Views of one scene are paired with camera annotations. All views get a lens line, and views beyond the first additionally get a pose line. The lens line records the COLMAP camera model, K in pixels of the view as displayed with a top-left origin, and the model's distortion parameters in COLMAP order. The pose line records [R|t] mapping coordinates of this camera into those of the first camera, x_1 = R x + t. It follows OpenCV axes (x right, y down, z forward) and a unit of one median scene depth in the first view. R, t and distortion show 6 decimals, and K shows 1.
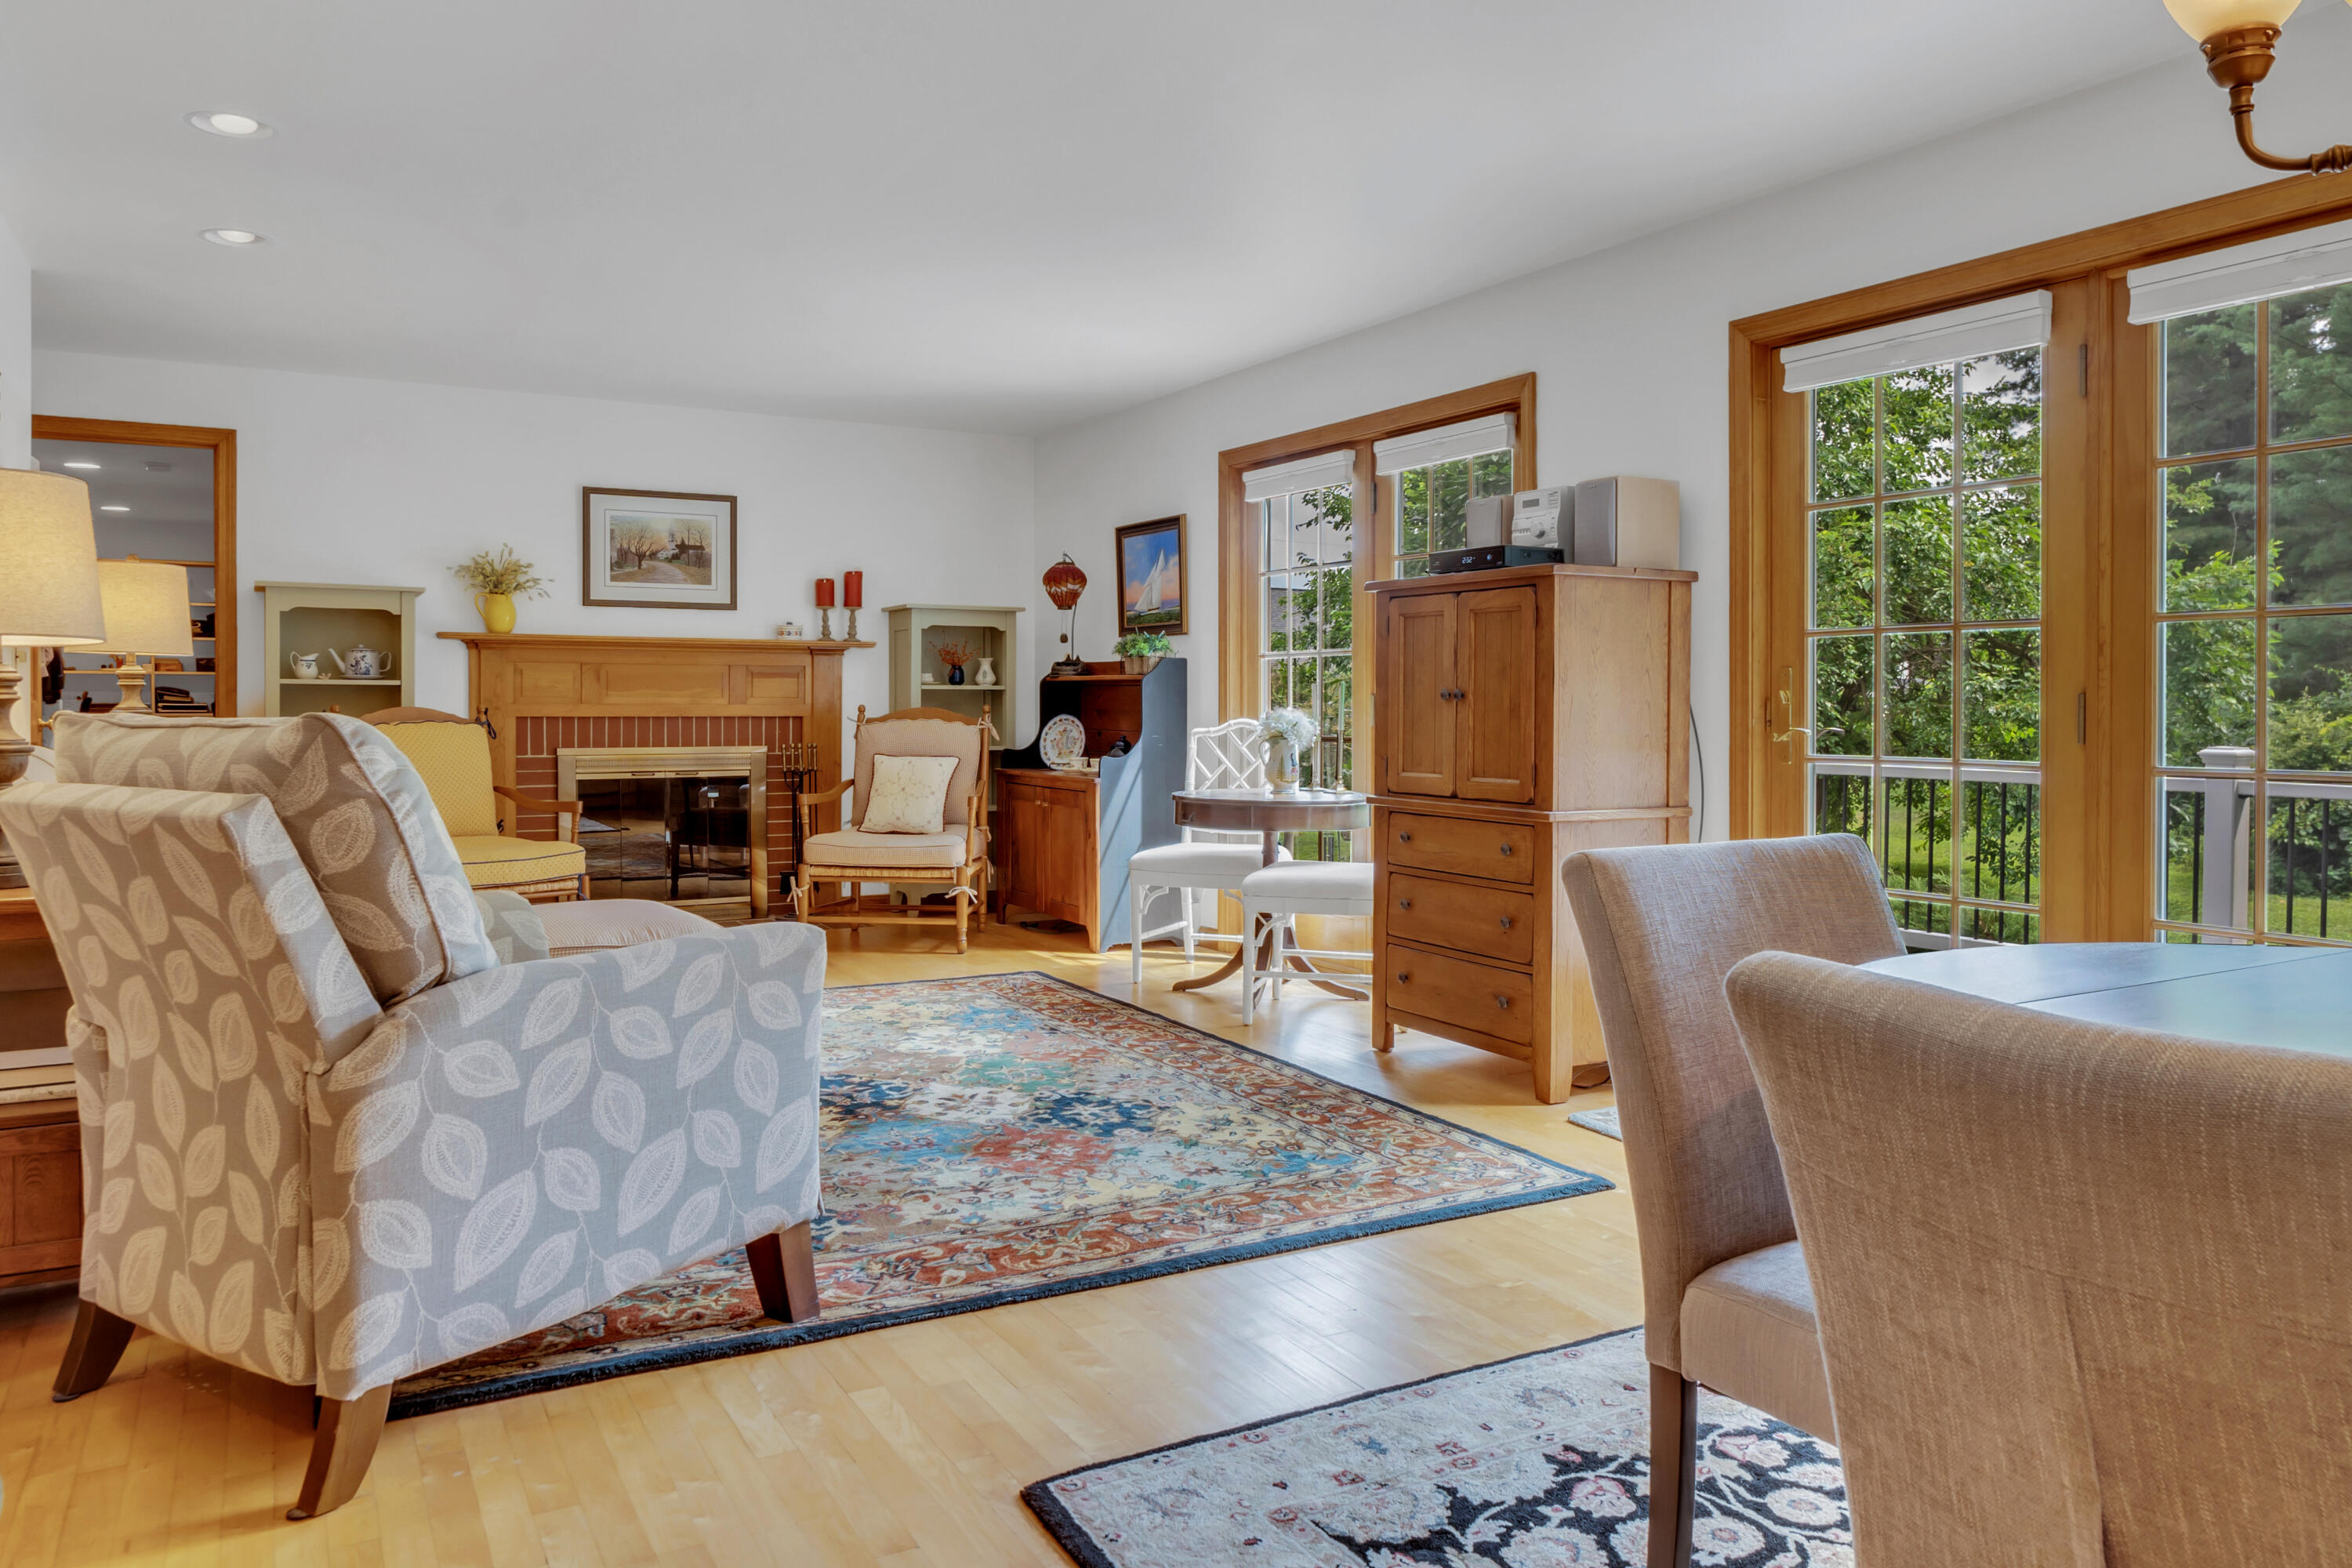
lens RADIAL K [[1667.2, 0, 1150.9], [0, 1667.2, 731.1], [0, 0, 1]] dist [-0.006742, 0.006490]
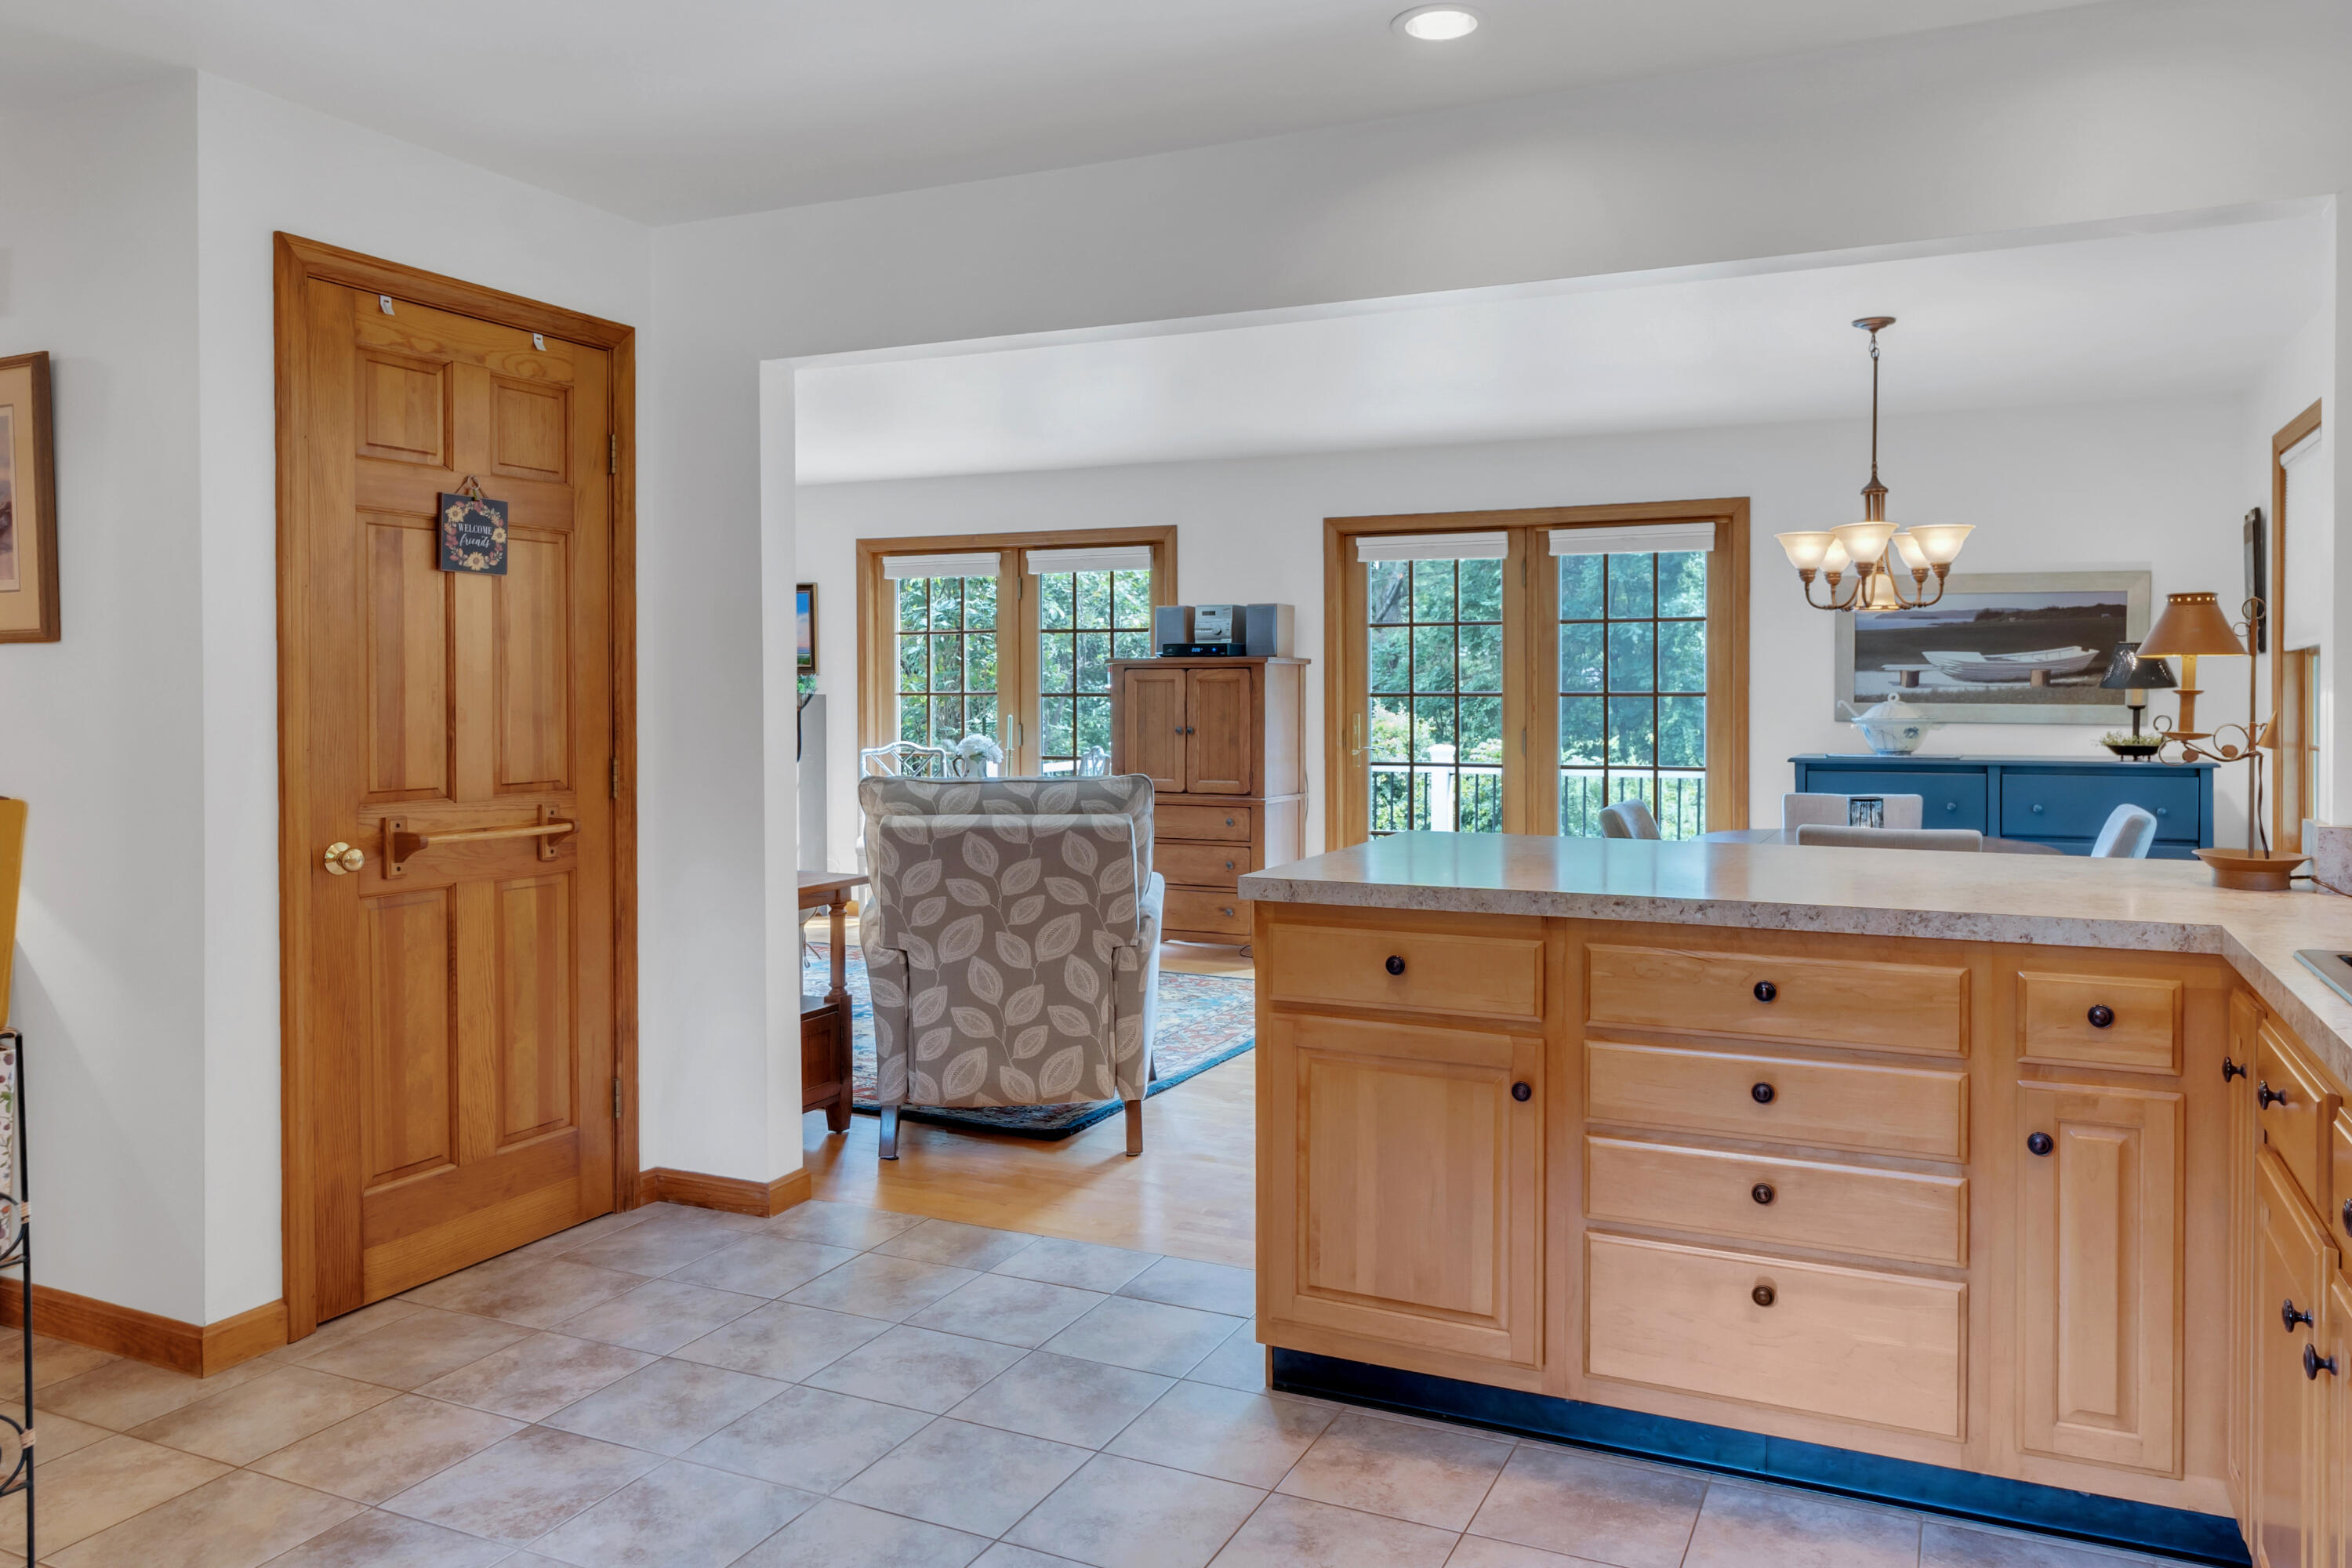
lens RADIAL K [[1667.2, 0, 1170.2], [0, 1667.2, 697.7], [0, 0, 1]] dist [-0.006742, 0.006490]
pose [[0.825779, -0.007731, 0.563940, -0.771941], [0.014490, 0.999867, -0.007511, -0.042895], [-0.563807, 0.014374, 0.825781, -0.362300]]
